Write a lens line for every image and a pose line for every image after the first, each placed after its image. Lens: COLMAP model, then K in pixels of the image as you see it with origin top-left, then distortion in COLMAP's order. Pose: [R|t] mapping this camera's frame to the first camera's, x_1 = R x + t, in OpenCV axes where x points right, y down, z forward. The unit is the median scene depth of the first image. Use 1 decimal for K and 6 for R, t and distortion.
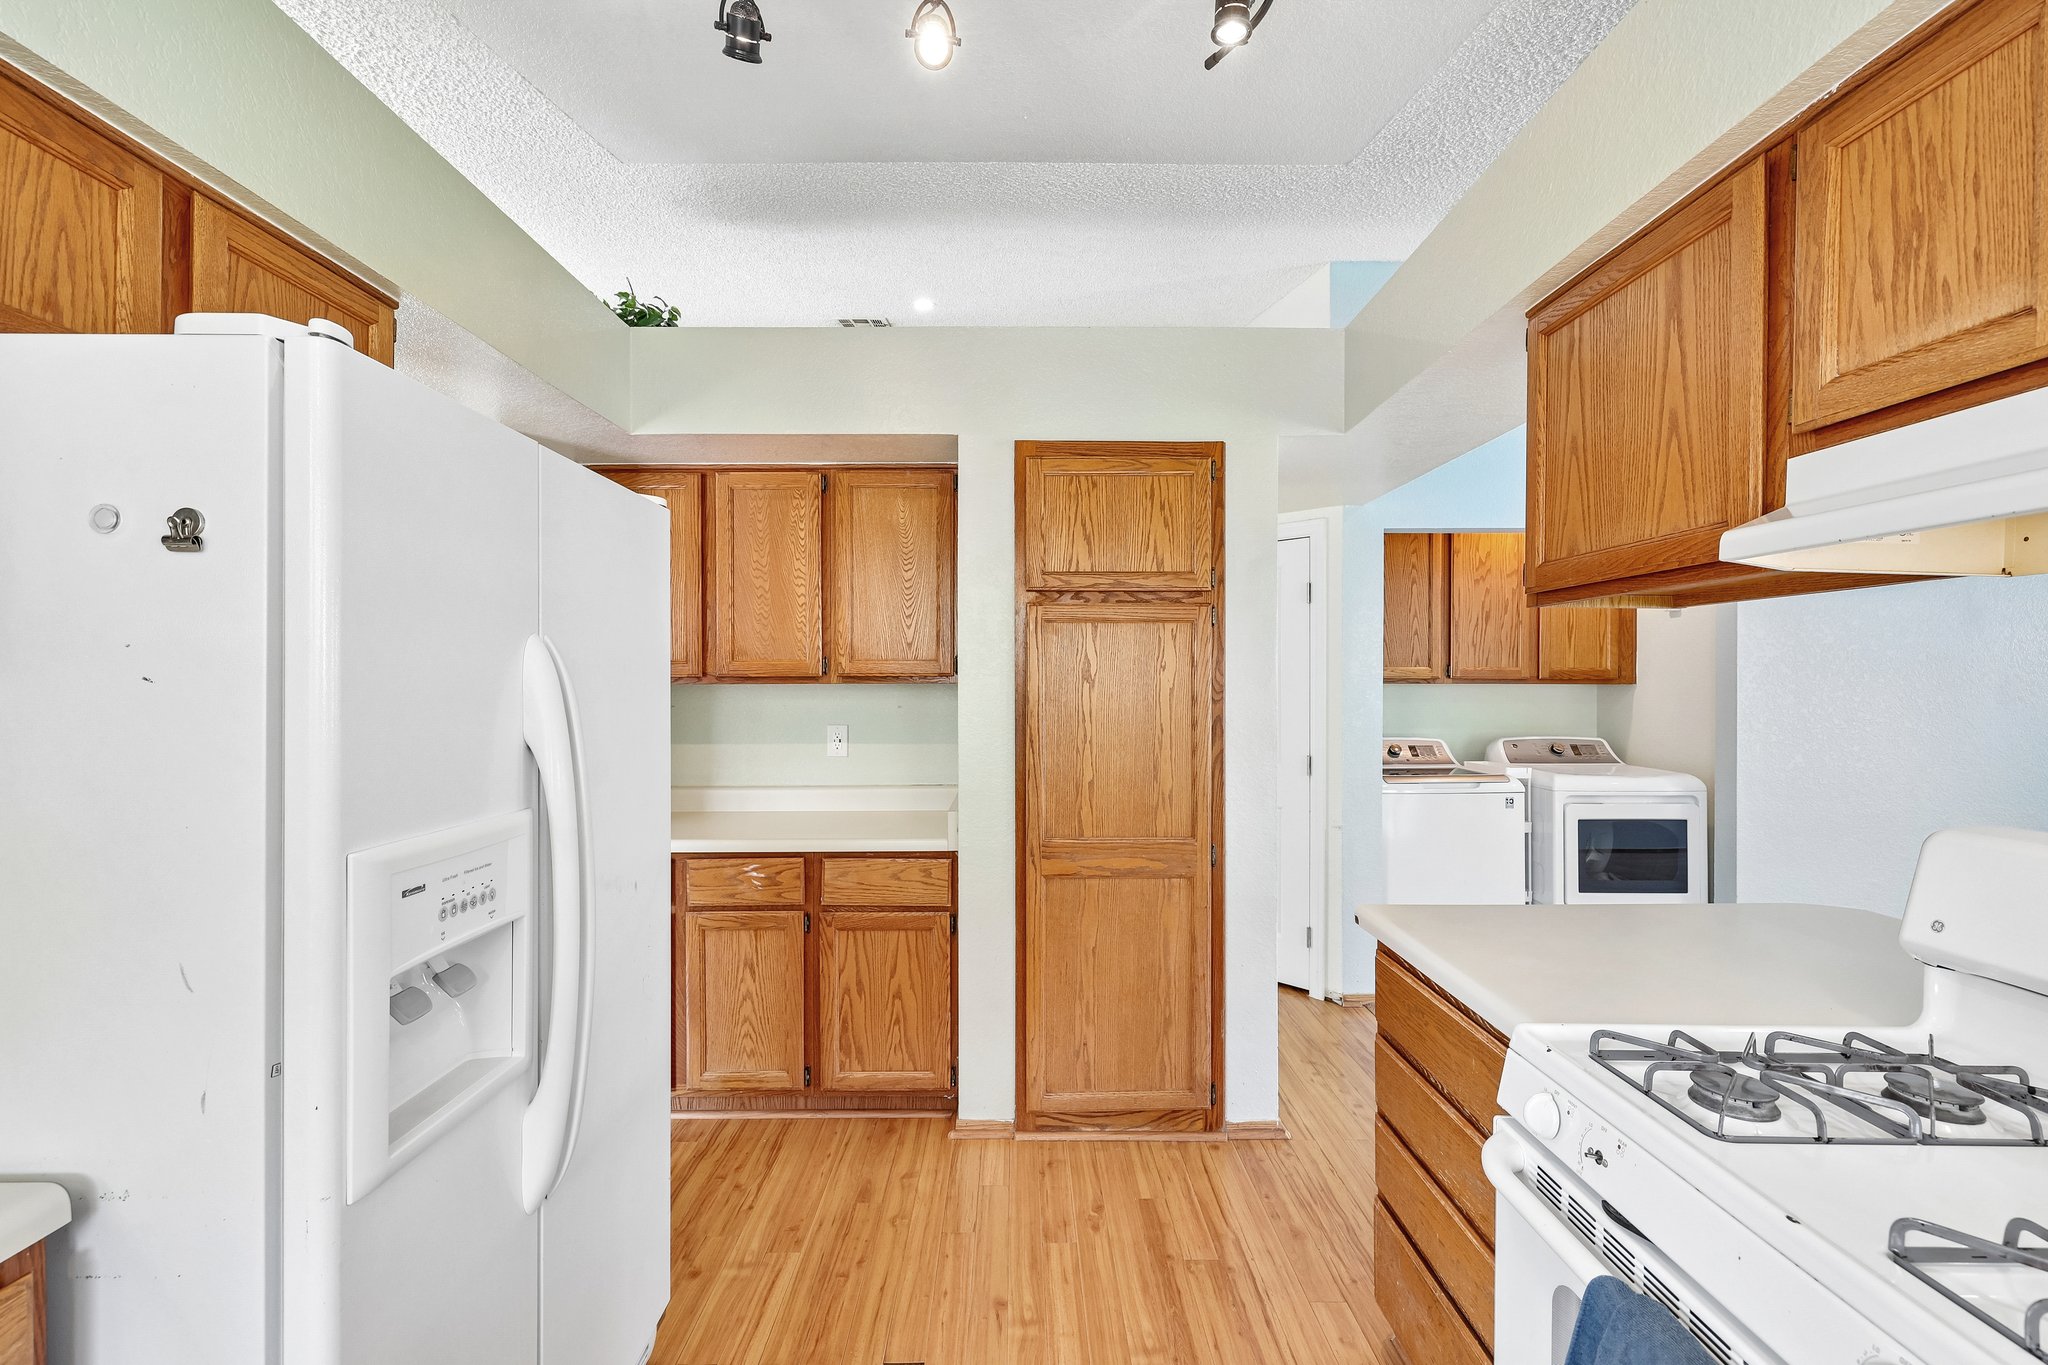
lens RADIAL K [[871.6, 0, 1019.2], [0, 871.6, 687.9], [0, 0, 1]] dist [-0.000065, 0.000115]
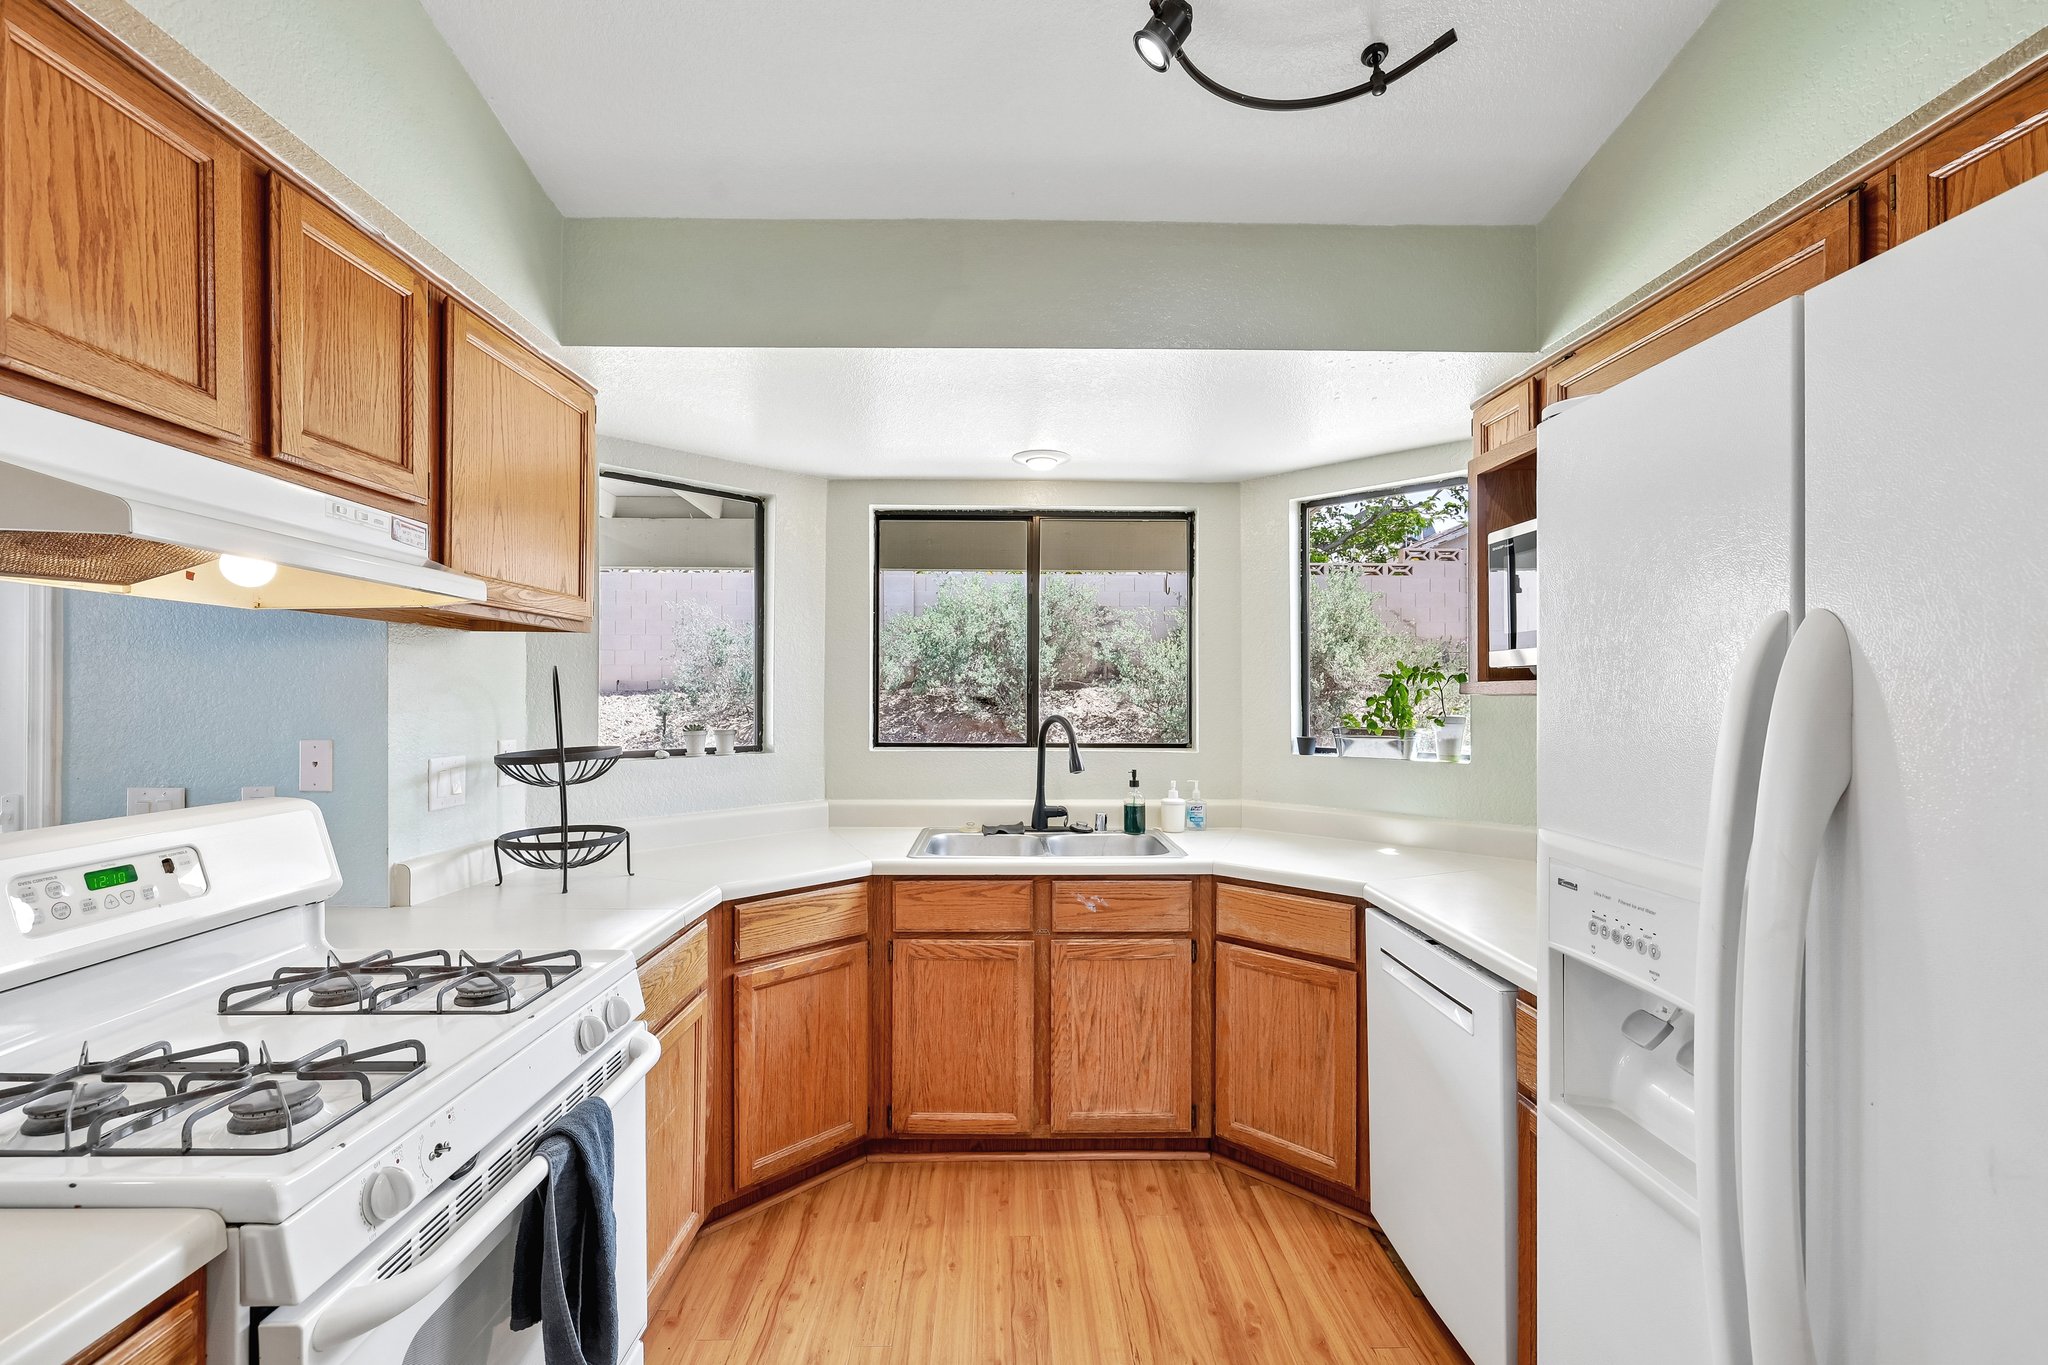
lens RADIAL K [[871.6, 0, 1031.5], [0, 871.6, 694.0], [0, 0, 1]] dist [-0.000065, 0.000115]
pose [[-0.999695, -0.003270, -0.024469, -0.005544], [-0.003330, 0.999992, 0.002381, -0.002375], [0.024461, 0.002462, -0.999698, 1.869708]]
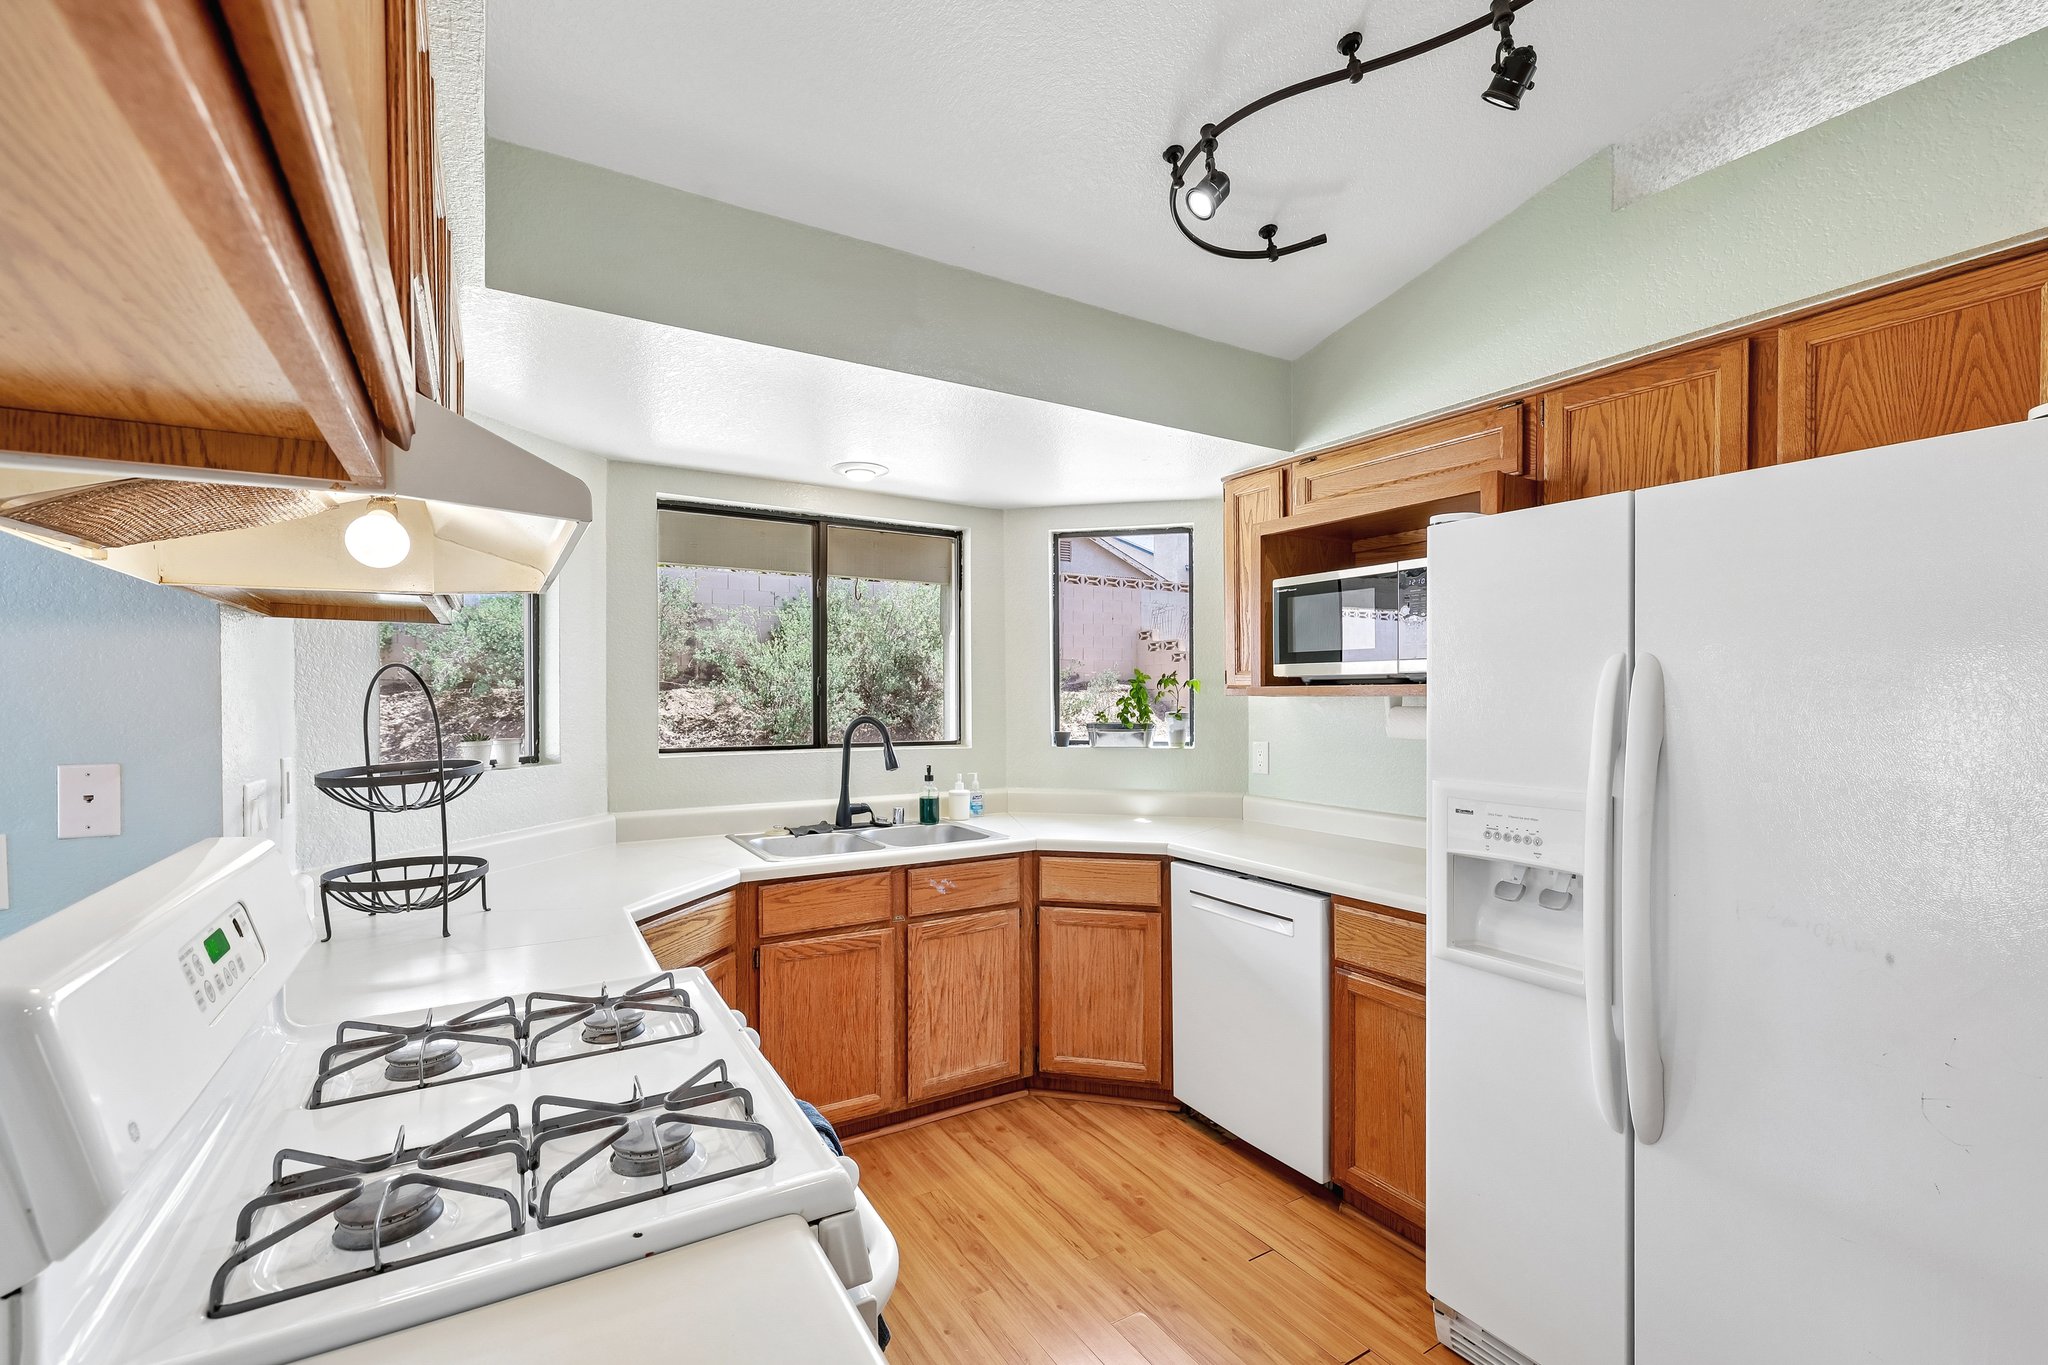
lens RADIAL K [[871.6, 0, 1022.5], [0, 871.6, 702.9], [0, 0, 1]] dist [-0.000065, 0.000115]
pose [[-0.850696, 0.003203, -0.525648, 0.902057], [-0.002280, 0.999950, 0.009783, -0.002845], [0.525653, 0.009521, -0.850646, 1.843423]]
